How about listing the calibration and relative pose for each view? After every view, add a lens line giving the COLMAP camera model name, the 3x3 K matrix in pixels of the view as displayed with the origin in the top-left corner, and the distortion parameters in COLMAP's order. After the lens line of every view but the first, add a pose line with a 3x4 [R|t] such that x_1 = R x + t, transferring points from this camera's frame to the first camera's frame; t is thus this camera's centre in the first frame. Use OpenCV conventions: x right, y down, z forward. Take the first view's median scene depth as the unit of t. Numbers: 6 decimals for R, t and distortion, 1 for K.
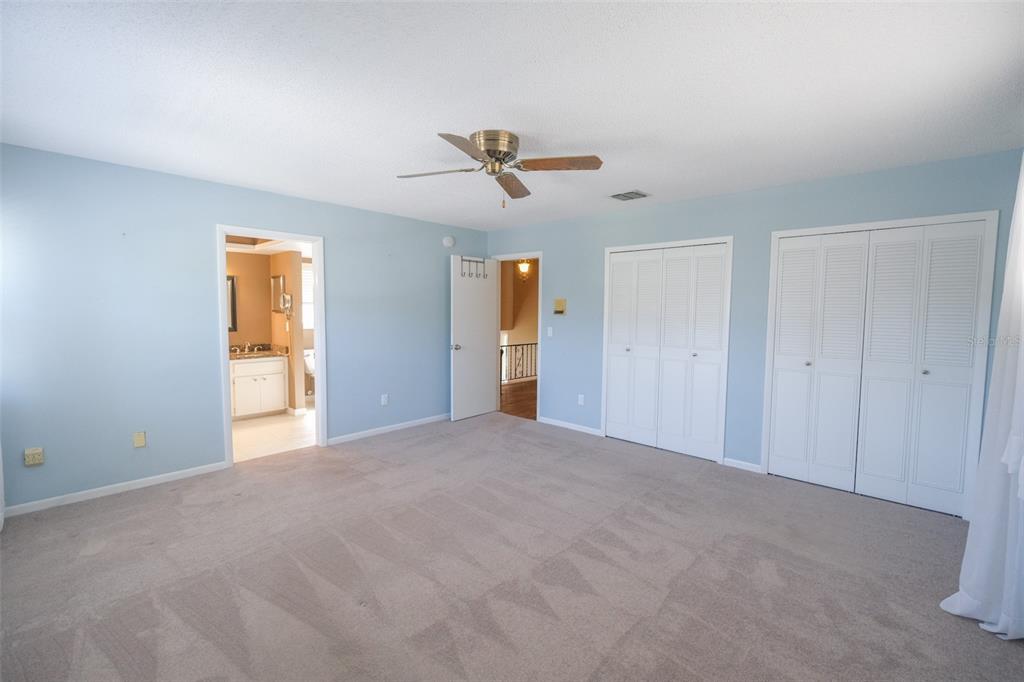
lens RADIAL K [[442.8, 0, 508.4], [0, 442.8, 339.3], [0, 0, 1]] dist [-0.003053, 0.000127]
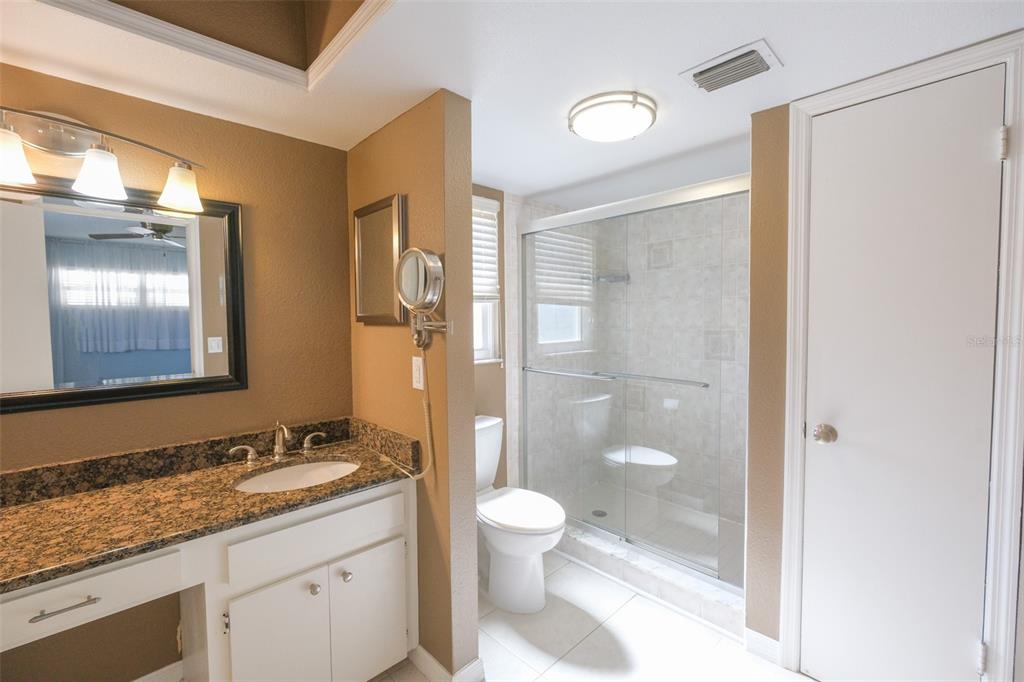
lens RADIAL K [[442.8, 0, 517.6], [0, 442.8, 339.8], [0, 0, 1]] dist [-0.003053, 0.000127]
pose [[0.999196, -0.012718, -0.038031, -0.419608], [0.011807, 0.999641, -0.024072, -0.041742], [0.038323, 0.023603, 0.998987, 0.708219]]
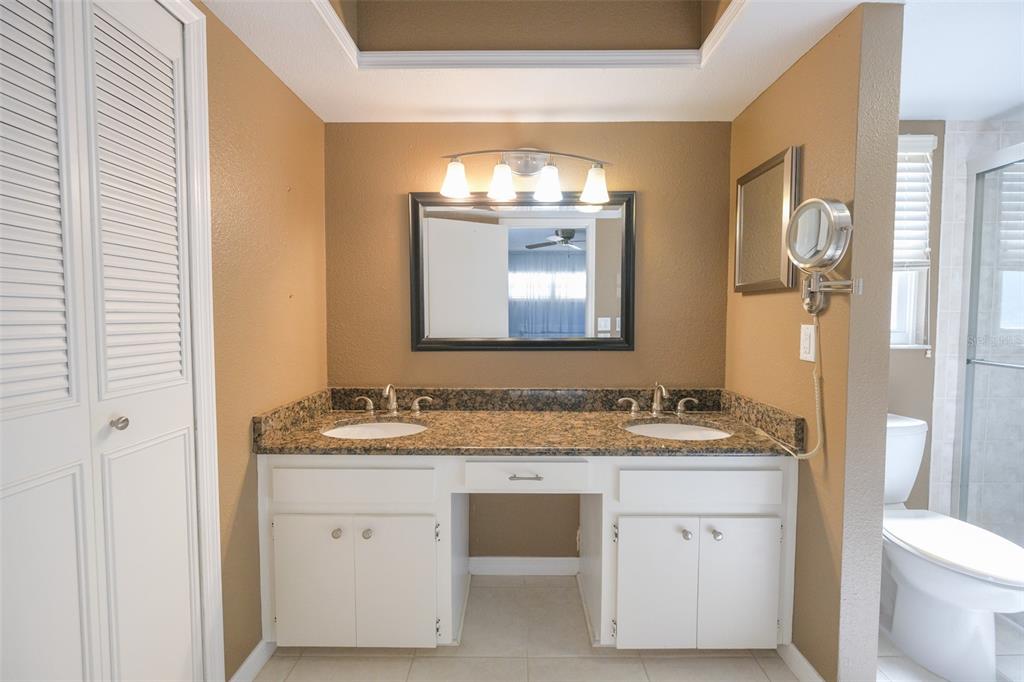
lens RADIAL K [[442.8, 0, 516.1], [0, 442.8, 339.7], [0, 0, 1]] dist [-0.003053, 0.000127]
pose [[0.688239, 0.030565, -0.724840, -0.425852], [-0.046061, 0.998937, -0.001612, -0.021545], [0.724021, 0.034496, 0.688915, 0.694071]]
